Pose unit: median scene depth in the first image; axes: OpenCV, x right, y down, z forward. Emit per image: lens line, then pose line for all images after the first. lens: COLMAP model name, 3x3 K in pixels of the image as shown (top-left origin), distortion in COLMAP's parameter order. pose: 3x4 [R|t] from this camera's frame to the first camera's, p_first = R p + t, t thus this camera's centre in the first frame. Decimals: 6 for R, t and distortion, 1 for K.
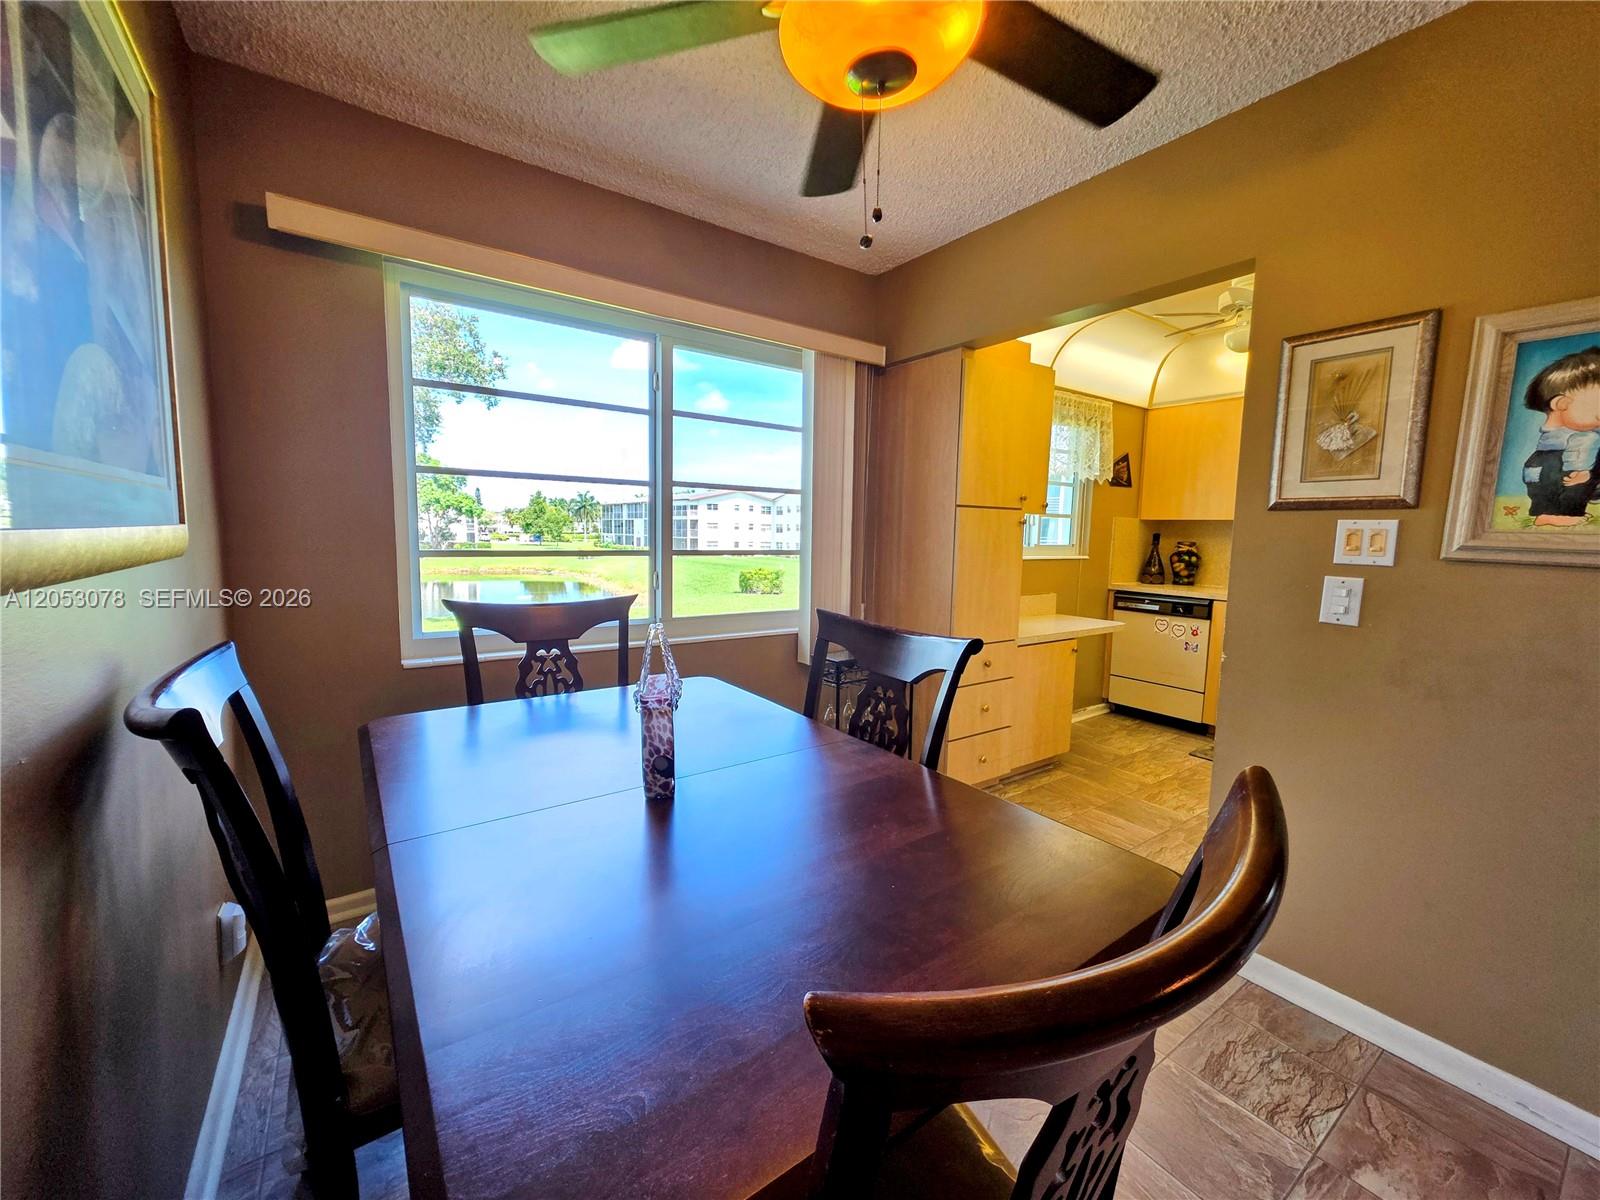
lens RADIAL K [[636.3, 0, 805.4], [0, 636.3, 595.6], [0, 0, 1]] dist [0.002543, -0.000059]
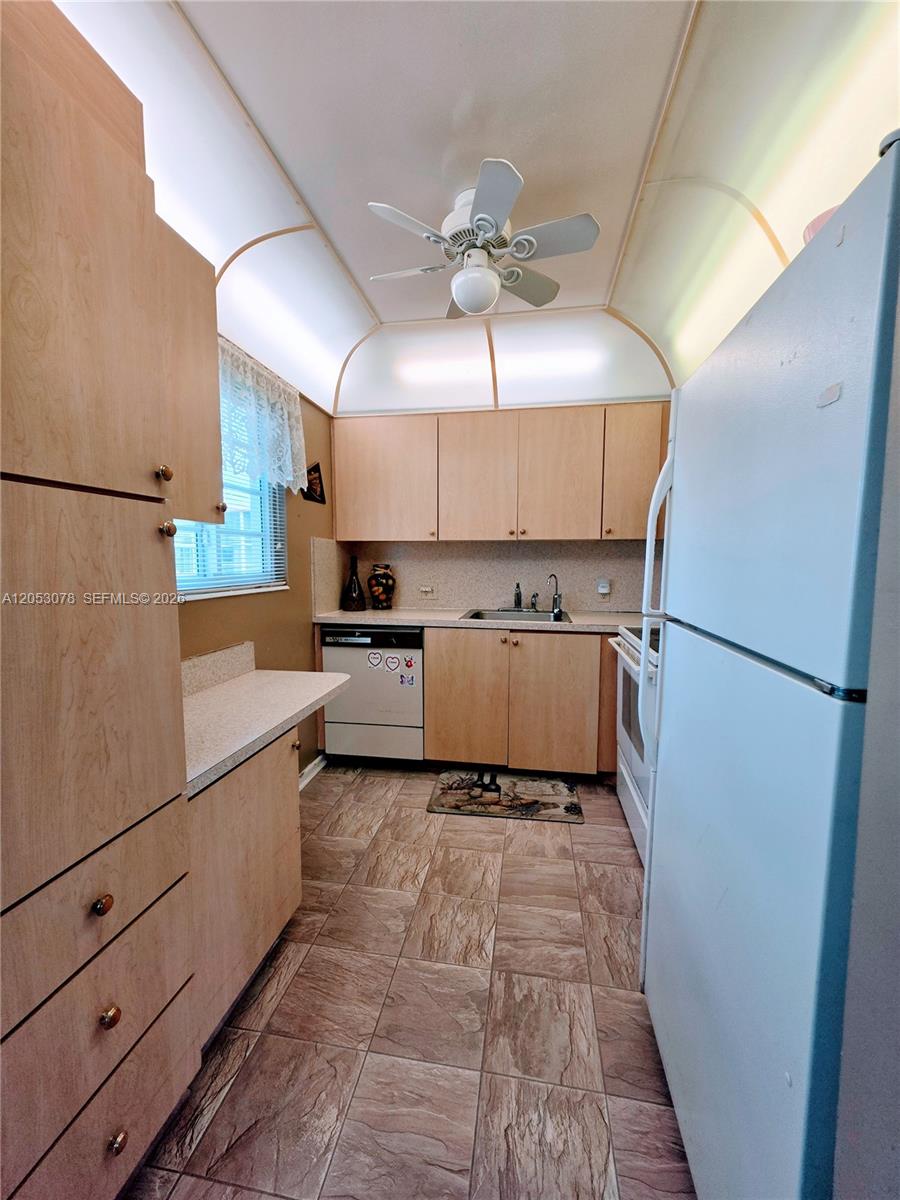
lens RADIAL K [[470.8, 0, 447.5], [0, 470.8, 604.9], [0, 0, 1]] dist [0.000395, -0.000064]
pose [[0.707203, -0.088357, 0.701468, 0.176726], [0.087475, 0.995472, 0.037200, -0.044242], [-0.701579, 0.035052, 0.711730, 0.456652]]
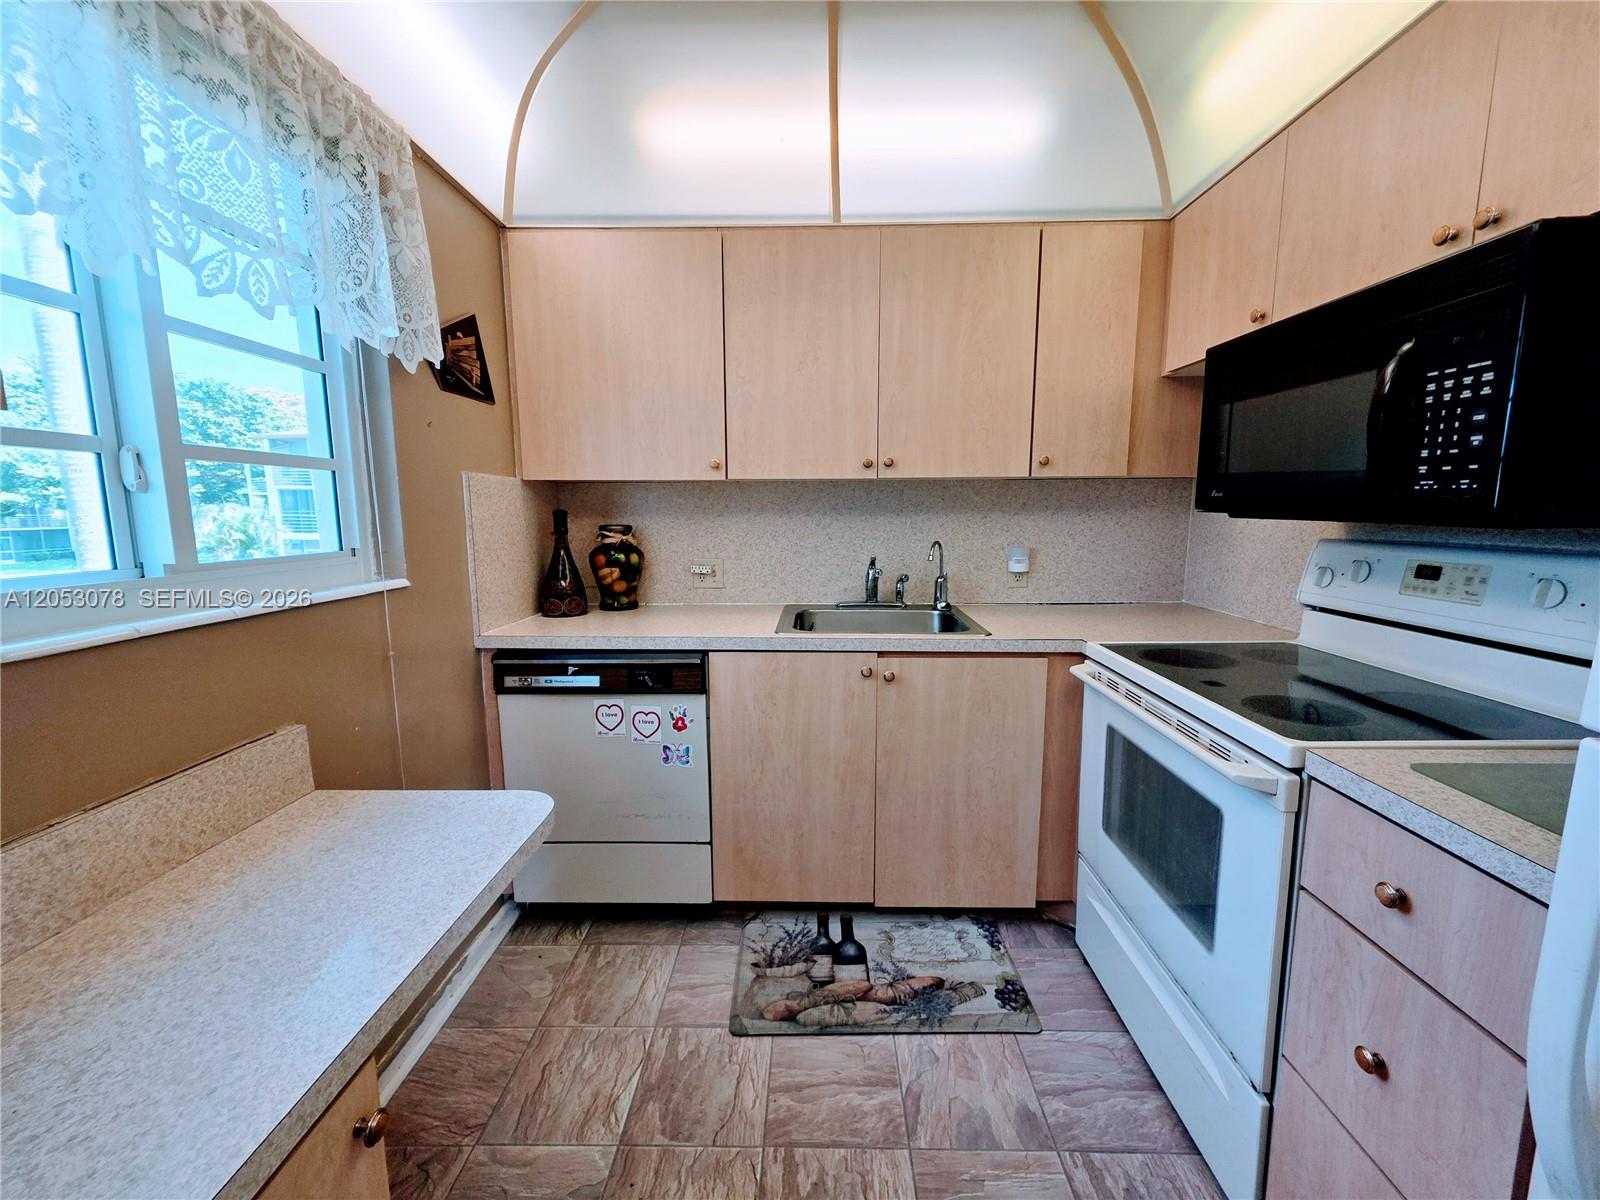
lens RADIAL K [[636.3, 0, 805.4], [0, 636.3, 595.6], [0, 0, 1]] dist [0.002543, -0.000059]
pose [[0.588463, -0.134617, 0.797238, 0.294930], [0.101584, 0.990538, 0.092275, -0.064331], [-0.802117, 0.026686, 0.596570, 0.618586]]
